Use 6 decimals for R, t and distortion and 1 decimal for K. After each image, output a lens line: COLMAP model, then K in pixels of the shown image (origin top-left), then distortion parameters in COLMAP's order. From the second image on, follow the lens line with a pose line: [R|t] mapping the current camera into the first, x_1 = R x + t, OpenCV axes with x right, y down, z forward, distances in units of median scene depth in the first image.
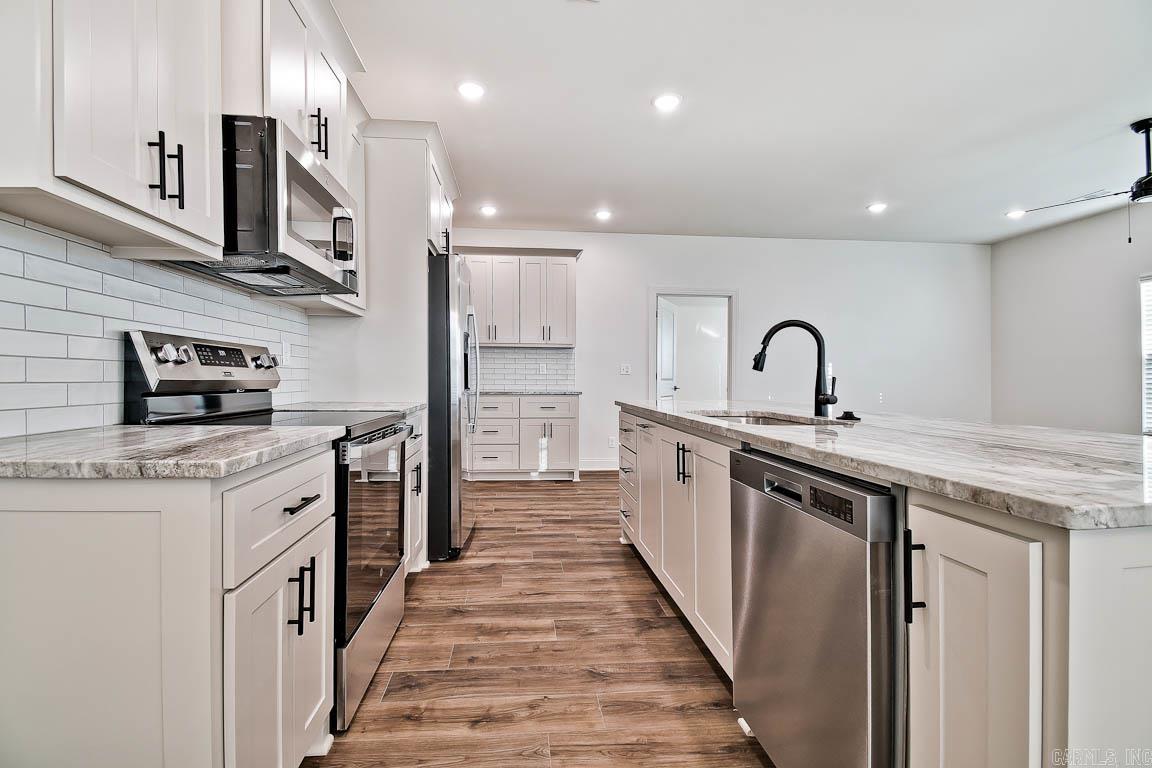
lens RADIAL K [[520.5, 0, 561.5], [0, 520.5, 378.1], [0, 0, 1]] dist [0.004329, -0.018608]
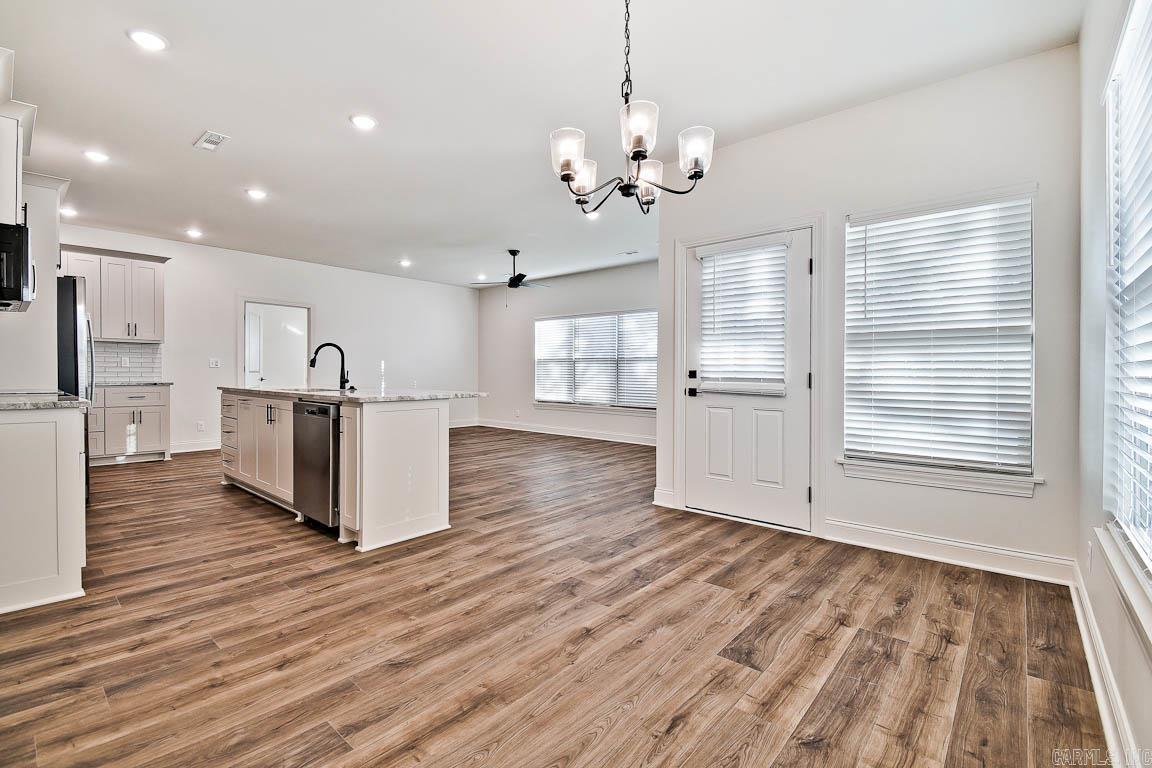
lens RADIAL K [[520.5, 0, 561.5], [0, 520.5, 378.1], [0, 0, 1]] dist [0.004329, -0.018608]
pose [[0.736313, -0.009133, 0.676579, -0.107457], [-0.001039, 0.999892, 0.014629, -0.001123], [-0.676640, -0.011474, 0.736225, -0.447501]]
